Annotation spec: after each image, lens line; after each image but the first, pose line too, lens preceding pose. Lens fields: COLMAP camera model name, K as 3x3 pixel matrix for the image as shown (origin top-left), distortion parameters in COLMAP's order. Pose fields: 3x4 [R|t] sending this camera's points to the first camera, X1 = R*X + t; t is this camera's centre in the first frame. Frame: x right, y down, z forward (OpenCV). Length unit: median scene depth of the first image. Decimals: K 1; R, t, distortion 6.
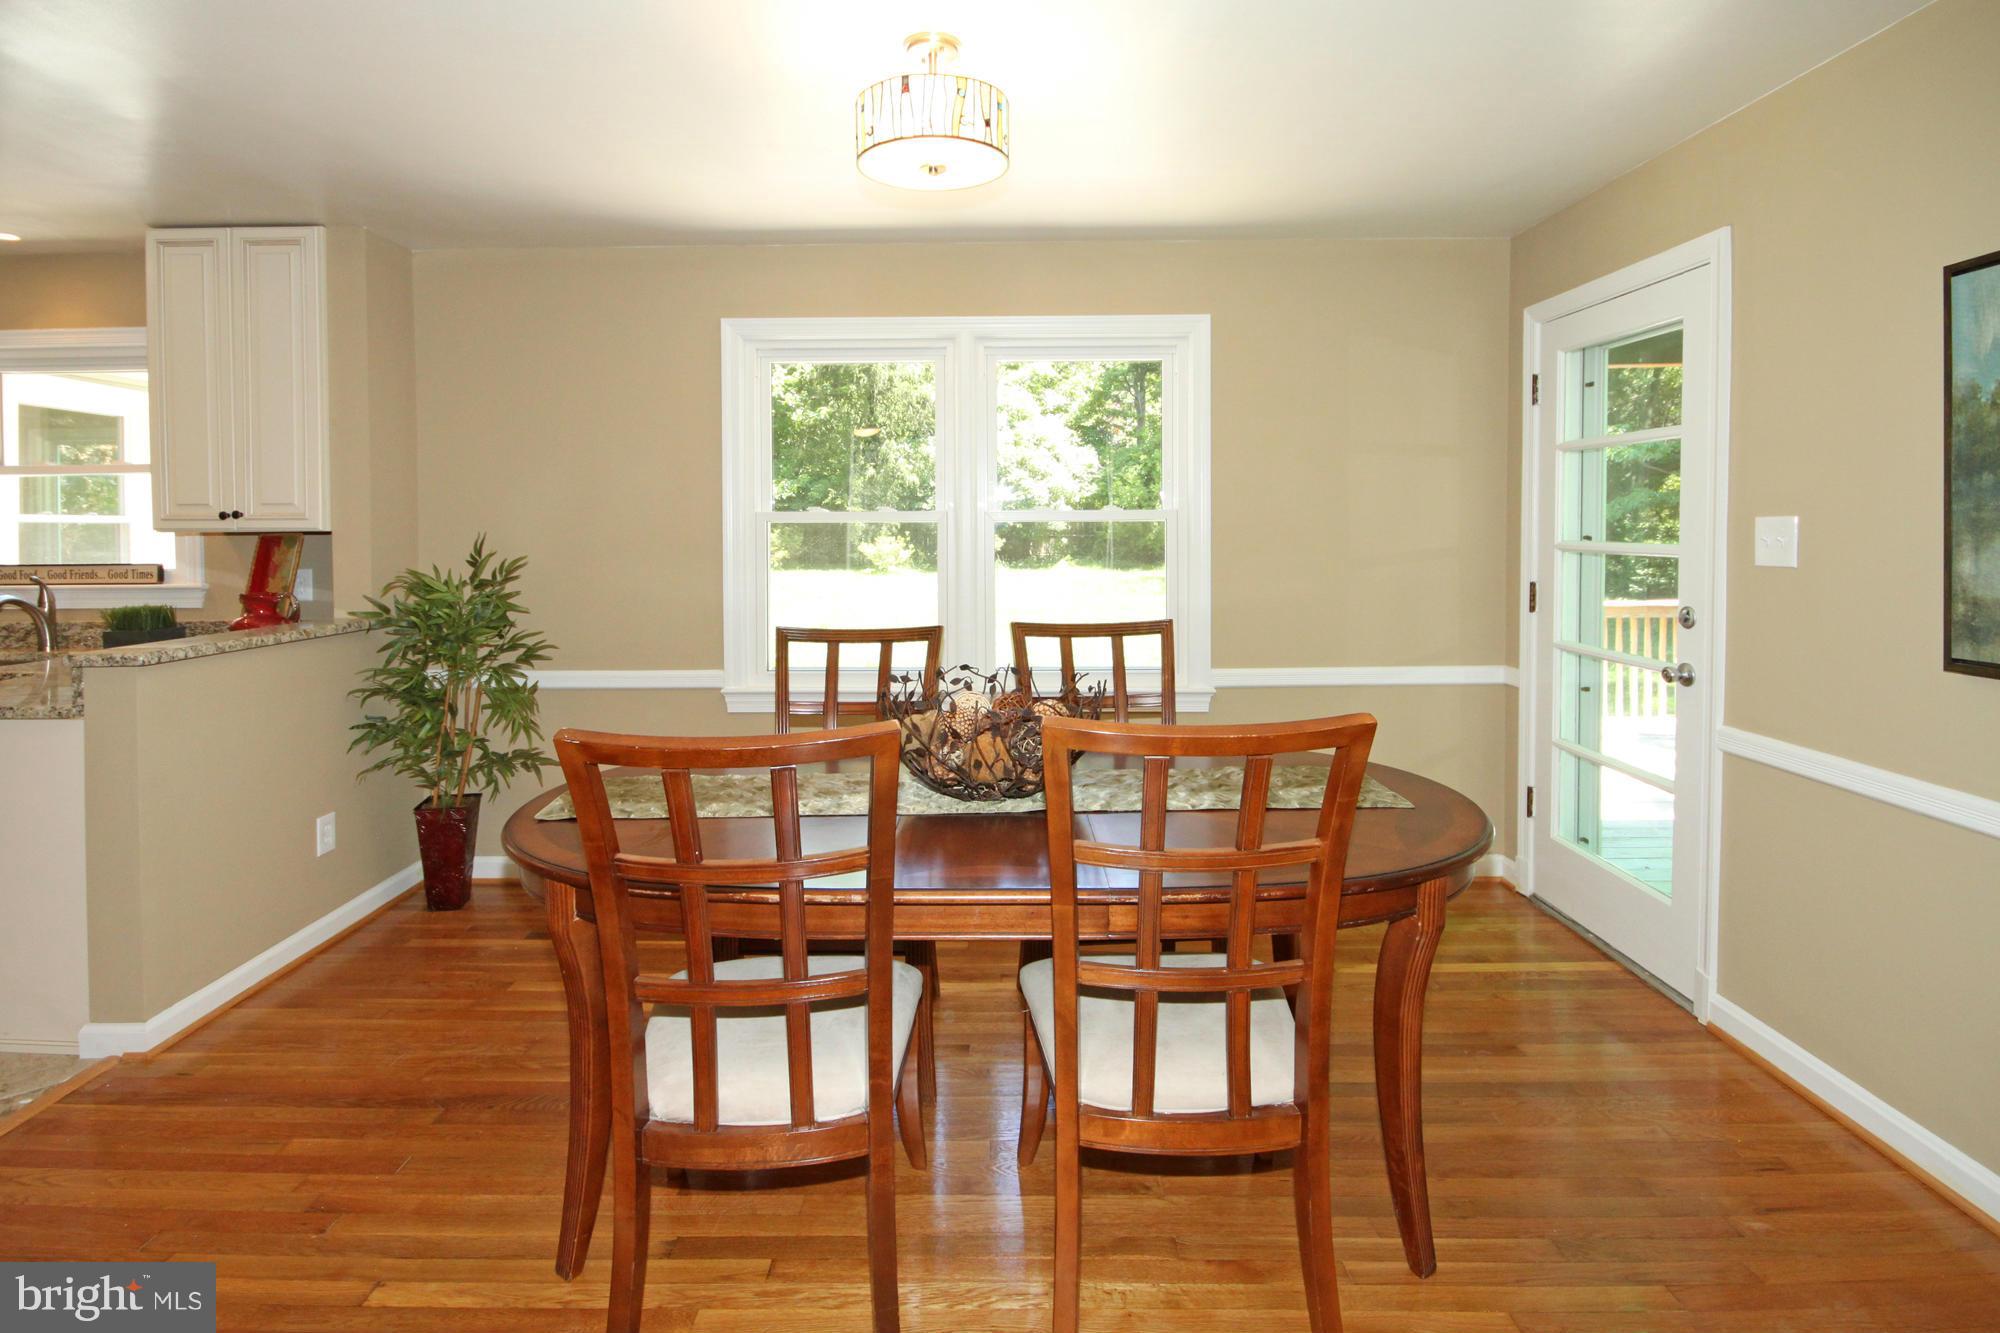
lens RADIAL K [[1014.3, 0, 965.5], [0, 1014.3, 554.8], [0, 0, 1]] dist [0.002075, -0.000302]
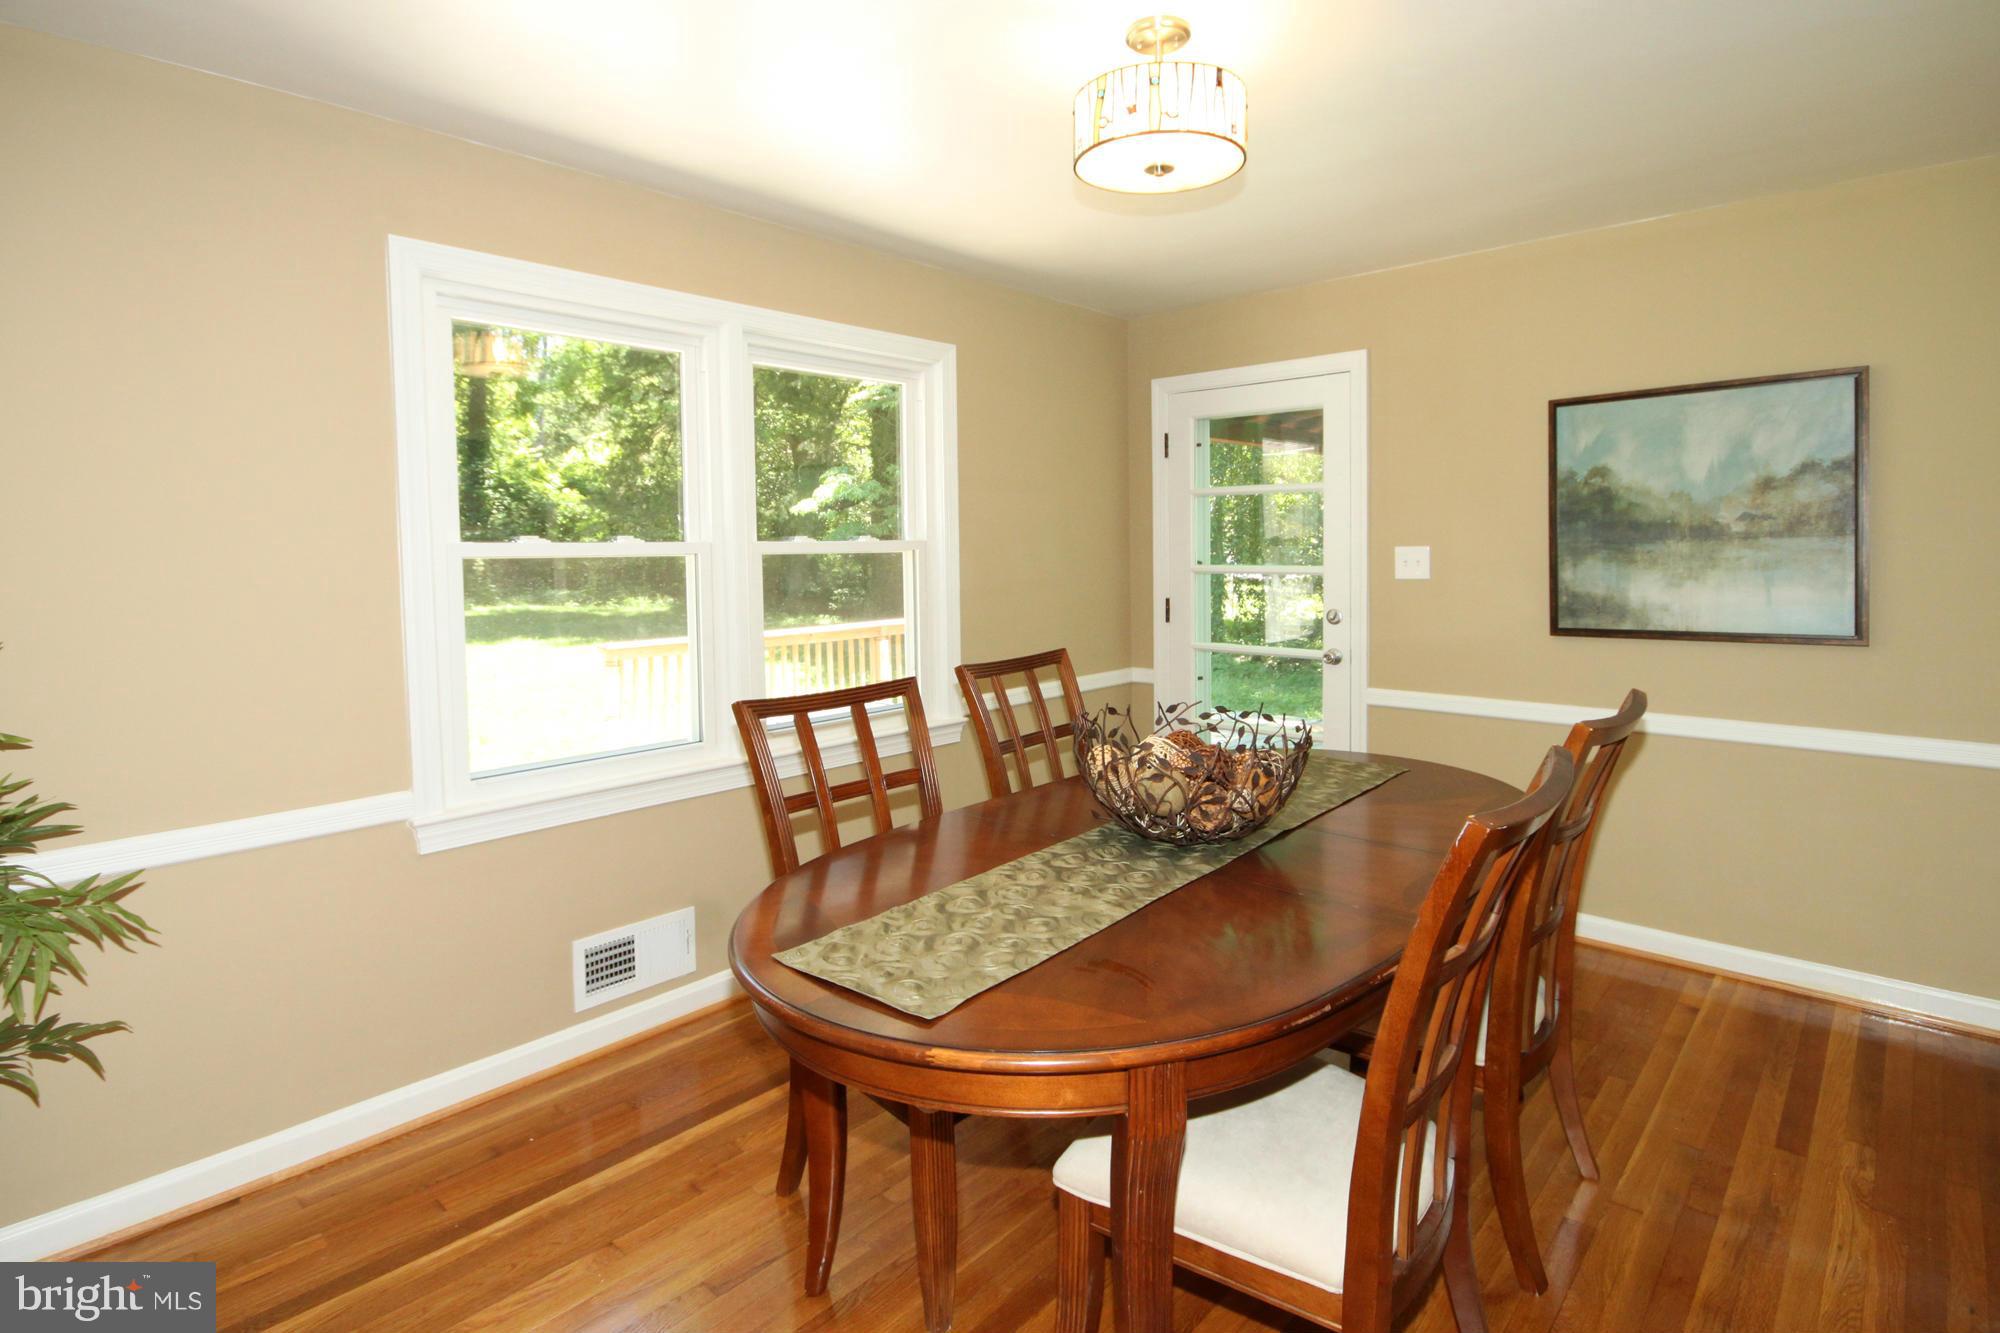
lens RADIAL K [[1012.6, 0, 1000.9], [0, 1012.6, 590.4], [0, 0, 1]] dist [0.000263, 0.000390]
pose [[0.643137, -0.035614, 0.764922, -0.571534], [0.031320, 0.999305, 0.020194, -0.015924], [-0.765110, 0.010970, 0.643806, 0.364291]]
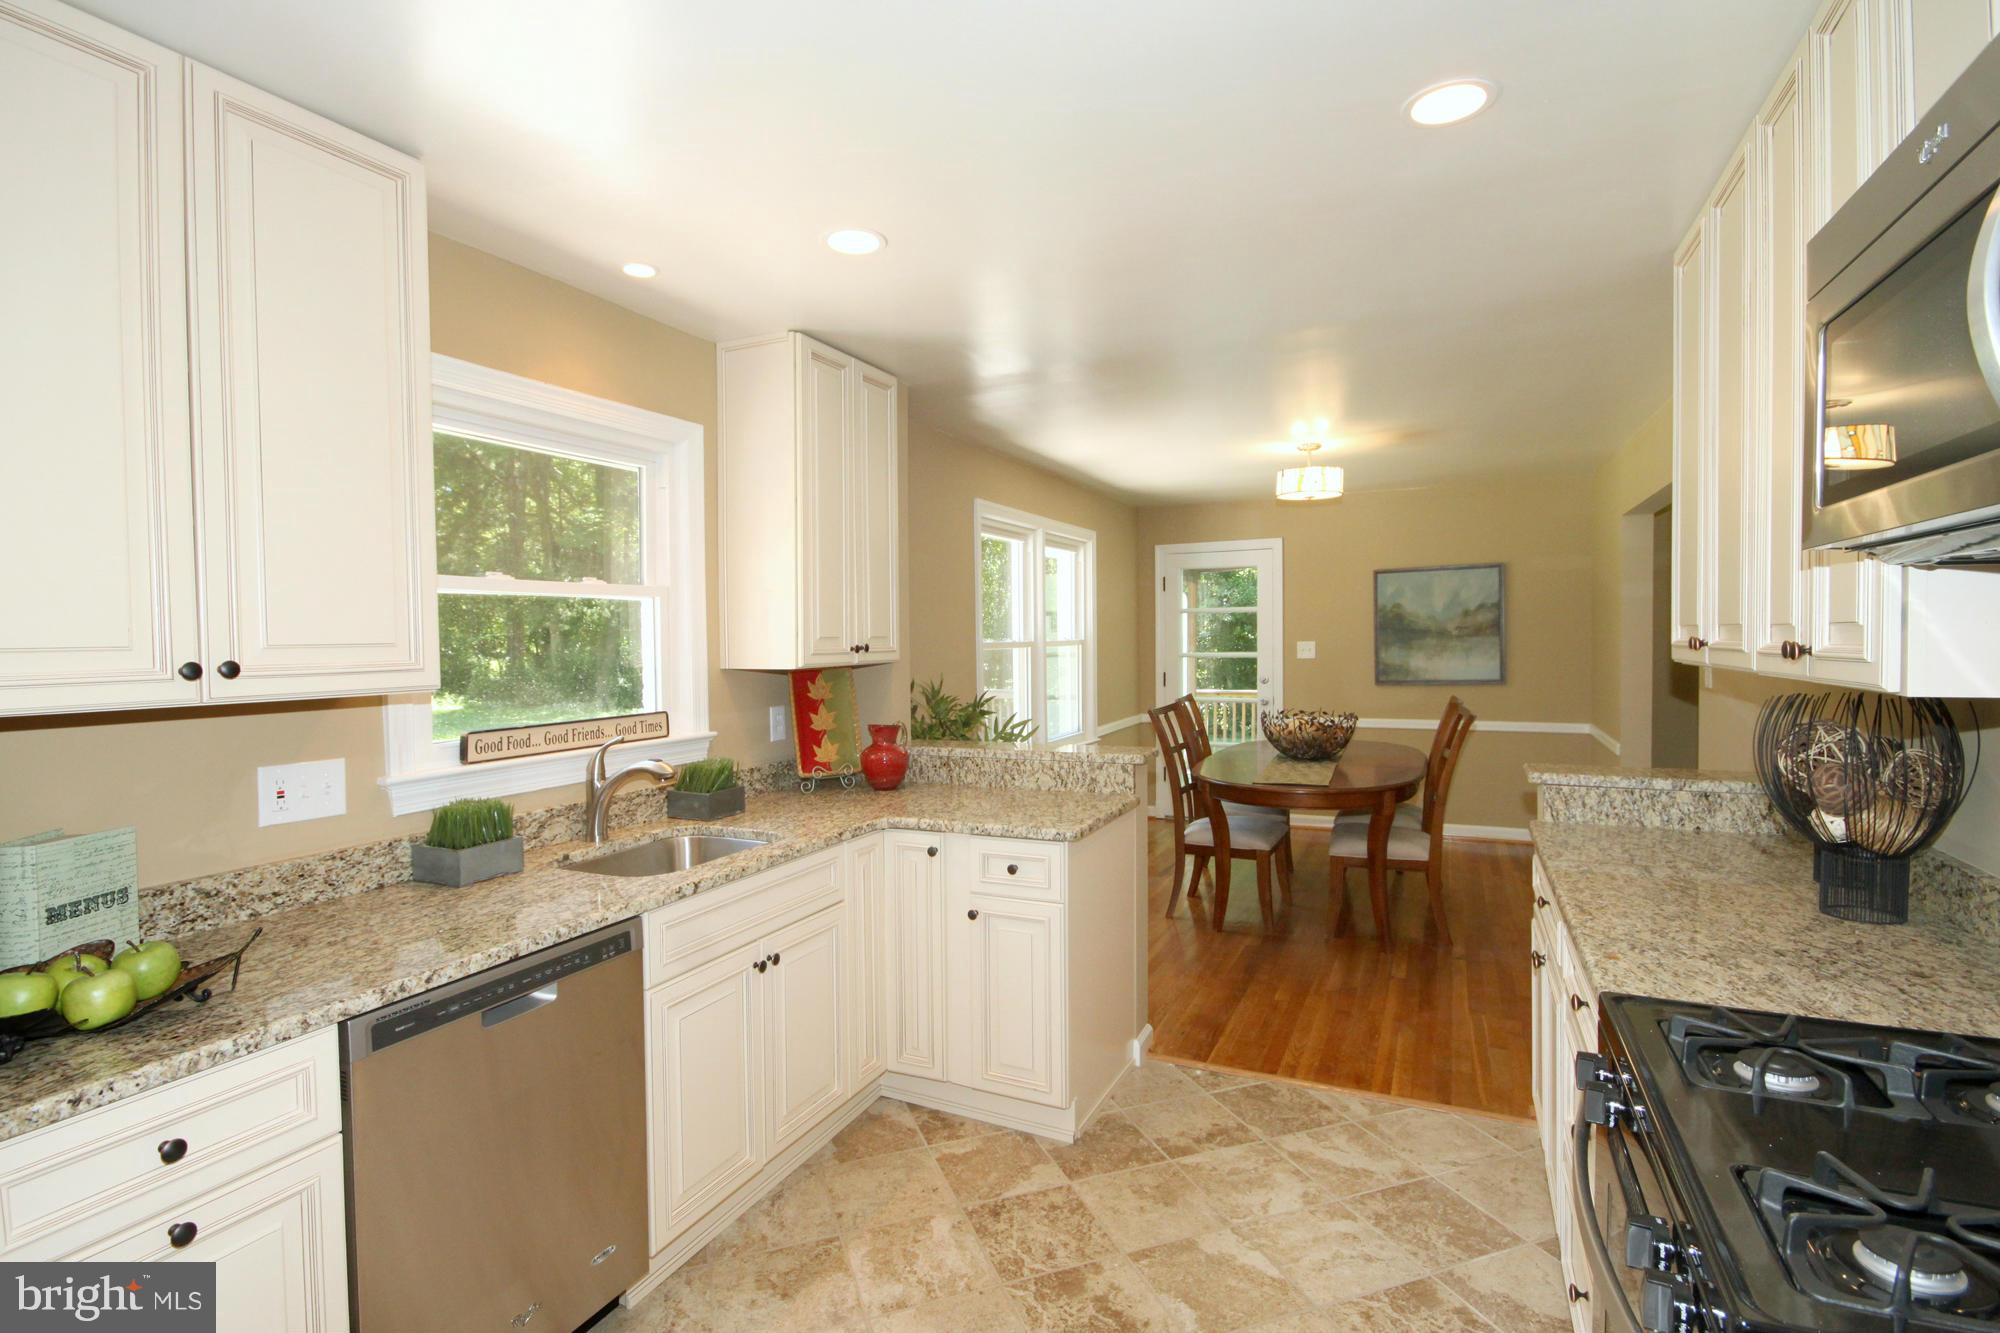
lens RADIAL K [[1068.0, 0, 1000.0], [0, 1068.0, 666.5], [0, 0, 1]] dist [0.000592, -0.000161]
pose [[0.359069, -0.027440, 0.932907, -1.774188], [0.042364, 0.999017, 0.013079, -0.032033], [-0.932349, 0.034825, 0.359879, 0.527971]]
